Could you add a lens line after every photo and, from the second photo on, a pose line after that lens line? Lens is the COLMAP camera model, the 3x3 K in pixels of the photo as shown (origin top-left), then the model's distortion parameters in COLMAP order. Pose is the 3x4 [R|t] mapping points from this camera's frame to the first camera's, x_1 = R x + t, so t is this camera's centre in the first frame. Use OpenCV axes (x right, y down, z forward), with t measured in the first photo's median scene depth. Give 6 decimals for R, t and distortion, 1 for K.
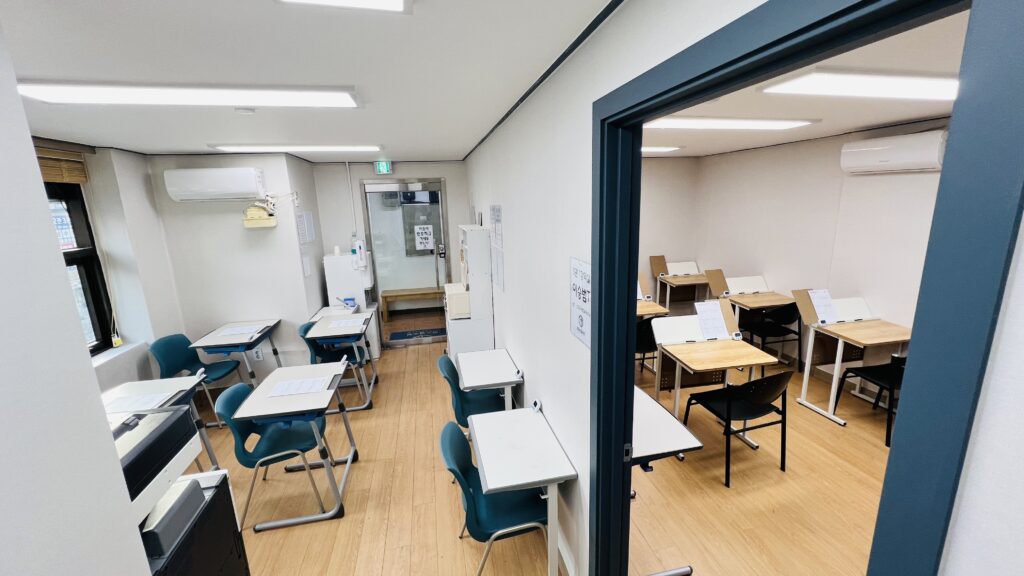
lens RADIAL K [[409.4, 0, 512.0], [0, 409.4, 288.0], [0, 0, 1]] dist [-0.000590, -0.000122]
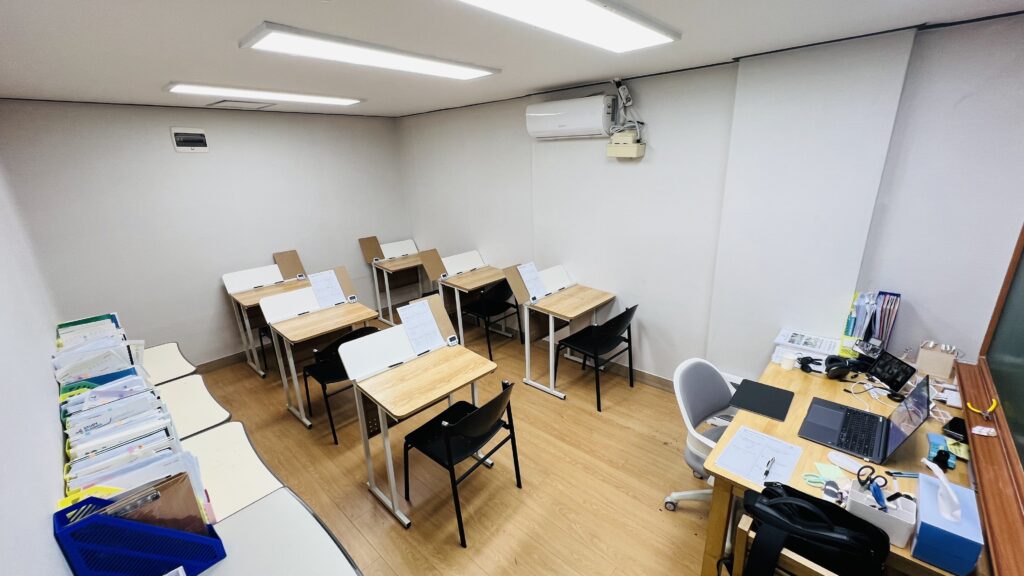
lens RADIAL K [[409.4, 0, 512.0], [0, 409.4, 288.0], [0, 0, 1]] dist [-0.000590, -0.000122]
pose [[0.816239, -0.177119, 0.549893, 0.198895], [0.136460, 0.984019, 0.114394, -0.054981], [-0.561366, -0.018334, 0.827364, 0.241755]]
